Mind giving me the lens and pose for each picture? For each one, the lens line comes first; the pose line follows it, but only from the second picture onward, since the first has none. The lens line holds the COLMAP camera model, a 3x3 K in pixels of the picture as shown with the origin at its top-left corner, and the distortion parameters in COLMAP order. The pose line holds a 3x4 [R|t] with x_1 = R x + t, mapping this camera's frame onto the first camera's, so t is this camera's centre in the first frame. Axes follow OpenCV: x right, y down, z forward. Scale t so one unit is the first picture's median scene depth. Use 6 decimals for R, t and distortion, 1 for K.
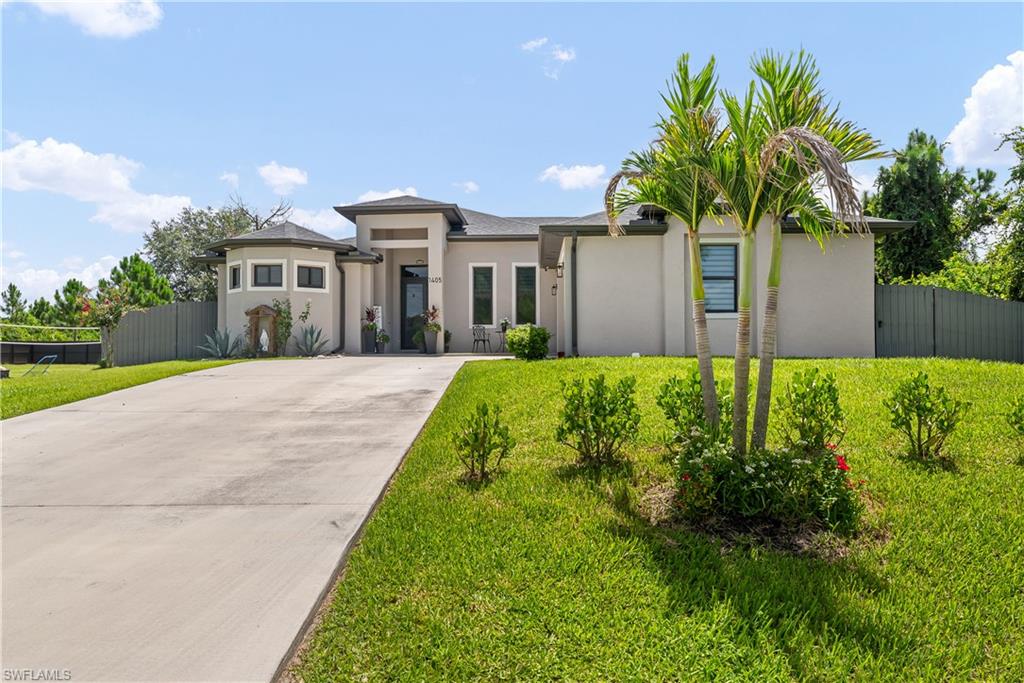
lens RADIAL K [[710.1, 0, 512.6], [0, 710.1, 334.2], [0, 0, 1]] dist [-0.002660, 0.008787]
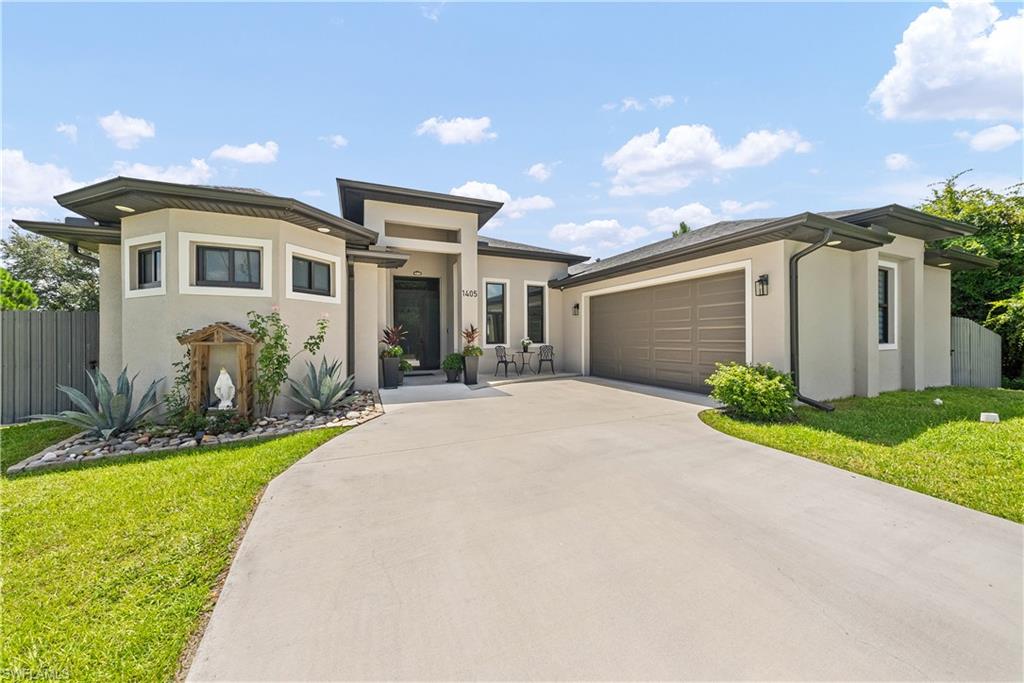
lens RADIAL K [[351.5, 0, 508.0], [0, 351.5, 336.4], [0, 0, 1]] dist [-0.001759, 0.000054]
pose [[0.894194, -0.002119, 0.447676, -0.254593], [-0.004571, 0.999893, 0.013862, -0.032466], [-0.447657, -0.014442, 0.894089, 0.617101]]
